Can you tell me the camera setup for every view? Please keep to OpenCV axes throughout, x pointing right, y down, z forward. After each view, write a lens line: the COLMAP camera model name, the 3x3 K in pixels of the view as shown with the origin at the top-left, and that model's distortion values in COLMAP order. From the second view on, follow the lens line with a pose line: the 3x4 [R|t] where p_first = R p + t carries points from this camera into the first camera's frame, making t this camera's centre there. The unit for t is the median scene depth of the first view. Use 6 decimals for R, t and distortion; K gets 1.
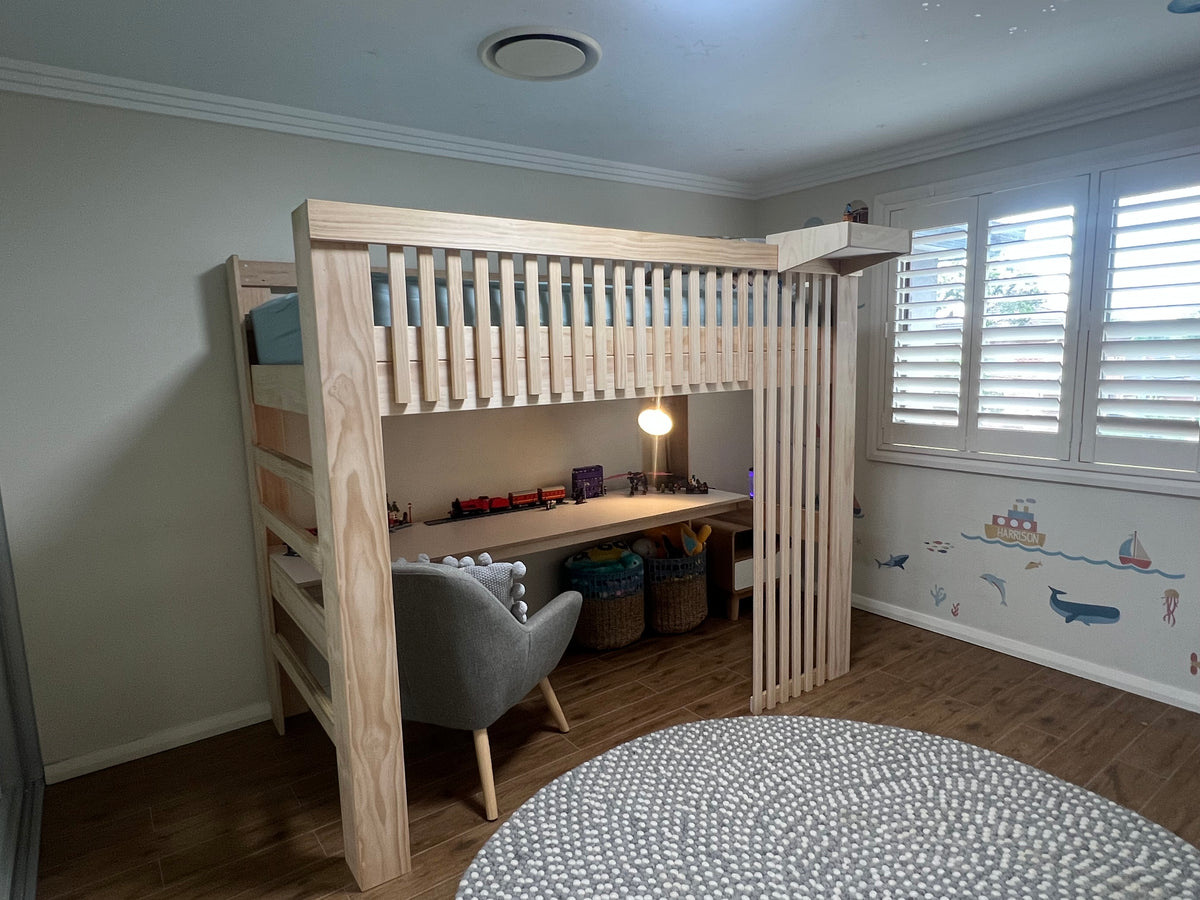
lens RADIAL K [[711.7, 0, 599.4], [0, 711.7, 452.3], [0, 0, 1]] dist [-0.003675, -0.003563]
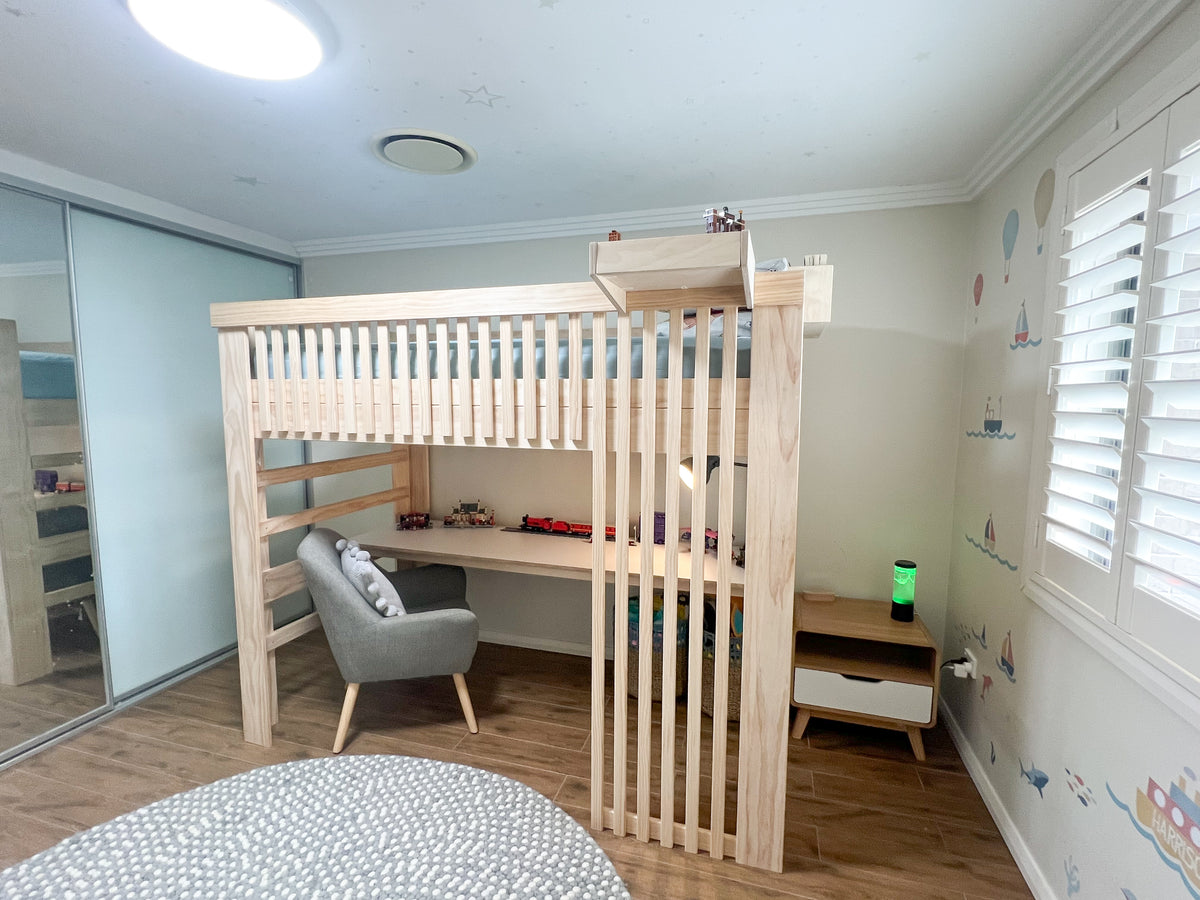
lens RADIAL K [[564.8, 0, 596.3], [0, 564.8, 453.2], [0, 0, 1]] dist [-0.000958, -0.000486]
pose [[0.599997, 0.109478, -0.792476, 0.586651], [-0.132121, 0.990550, 0.036811, -0.085797], [0.789017, 0.082616, 0.608791, 0.454422]]
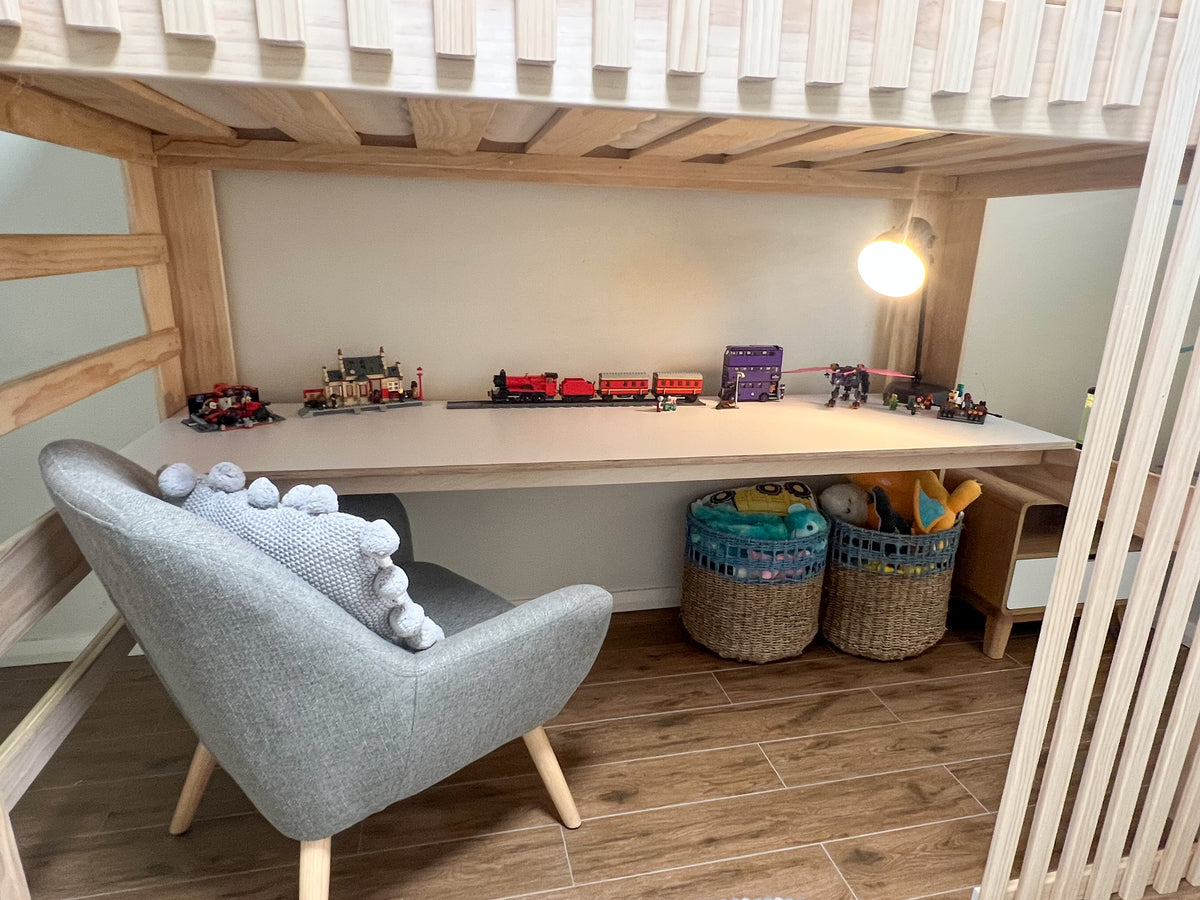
lens RADIAL K [[711.7, 0, 595.7], [0, 711.7, 457.5], [0, 0, 1]] dist [-0.003675, -0.003563]
pose [[0.914208, 0.162881, -0.371072, 0.096251], [-0.102766, 0.978920, 0.176509, 0.021025], [0.392000, -0.123233, 0.911674, 0.442748]]
